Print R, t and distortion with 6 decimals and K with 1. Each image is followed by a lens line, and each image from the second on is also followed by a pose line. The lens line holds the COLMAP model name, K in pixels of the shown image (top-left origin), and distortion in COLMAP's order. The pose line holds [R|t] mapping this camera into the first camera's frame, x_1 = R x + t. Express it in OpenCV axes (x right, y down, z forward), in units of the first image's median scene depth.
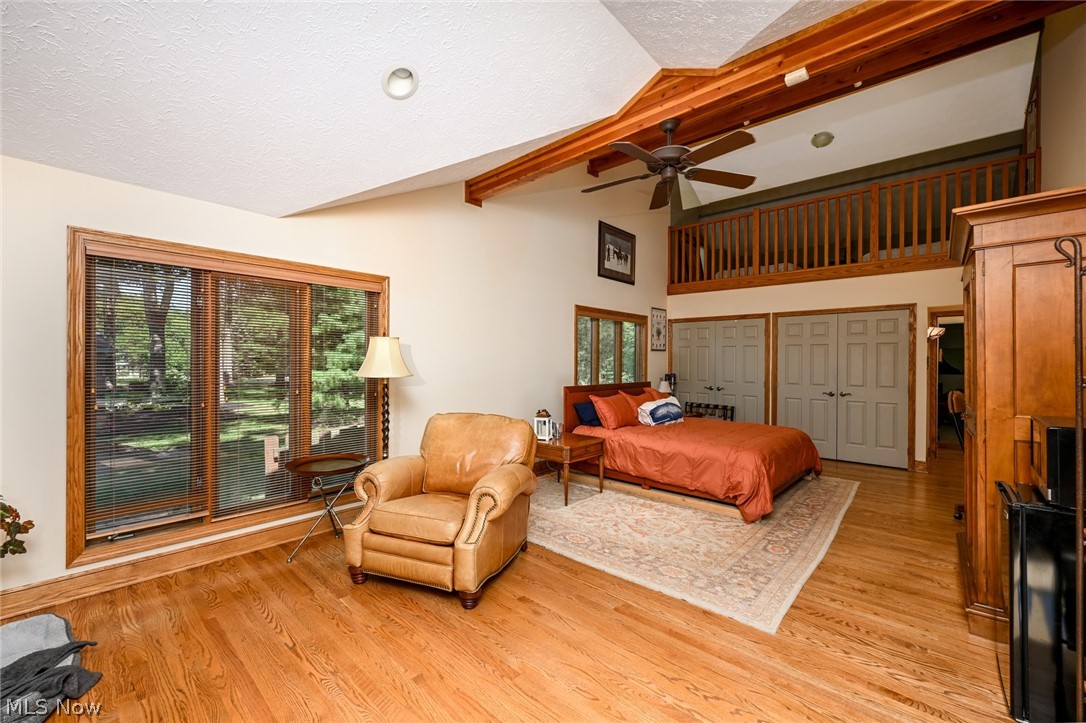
lens RADIAL K [[435.6, 0, 543.5], [0, 435.6, 356.8], [0, 0, 1]] dist [-0.002294, -0.000202]
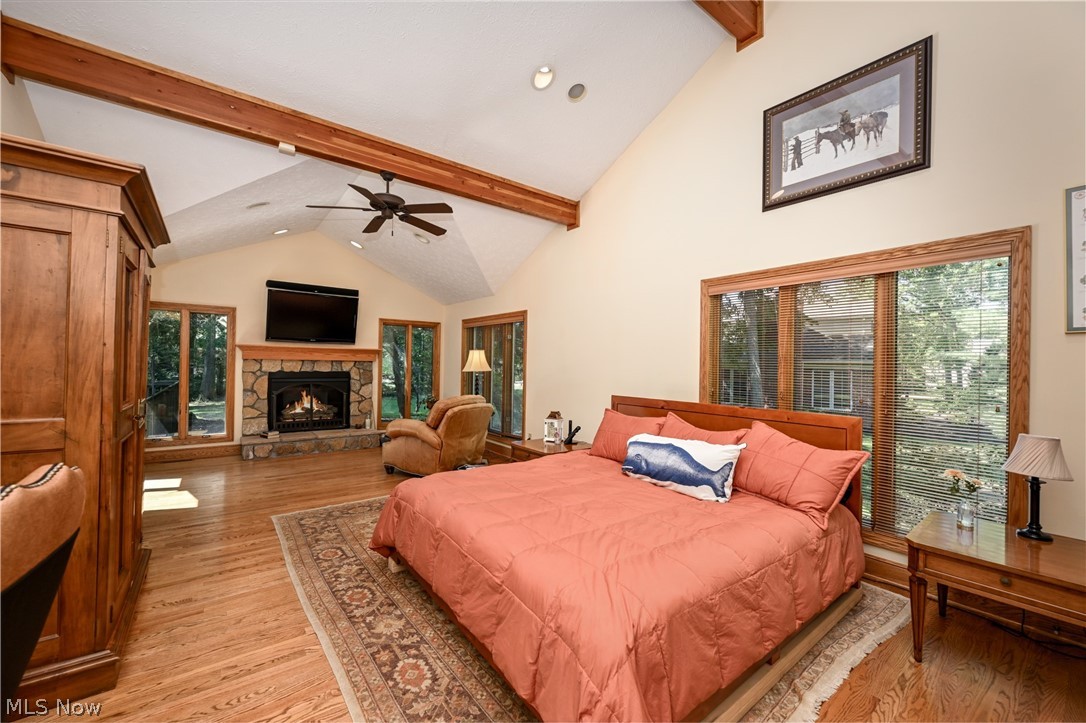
lens RADIAL K [[435.6, 0, 545.0], [0, 435.6, 365.0], [0, 0, 1]] dist [-0.002294, -0.000202]
pose [[-0.177237, -0.008102, -0.984135, 0.710266], [-0.010469, 0.999925, -0.006347, 0.013381], [0.984112, 0.009178, -0.177309, 0.826525]]
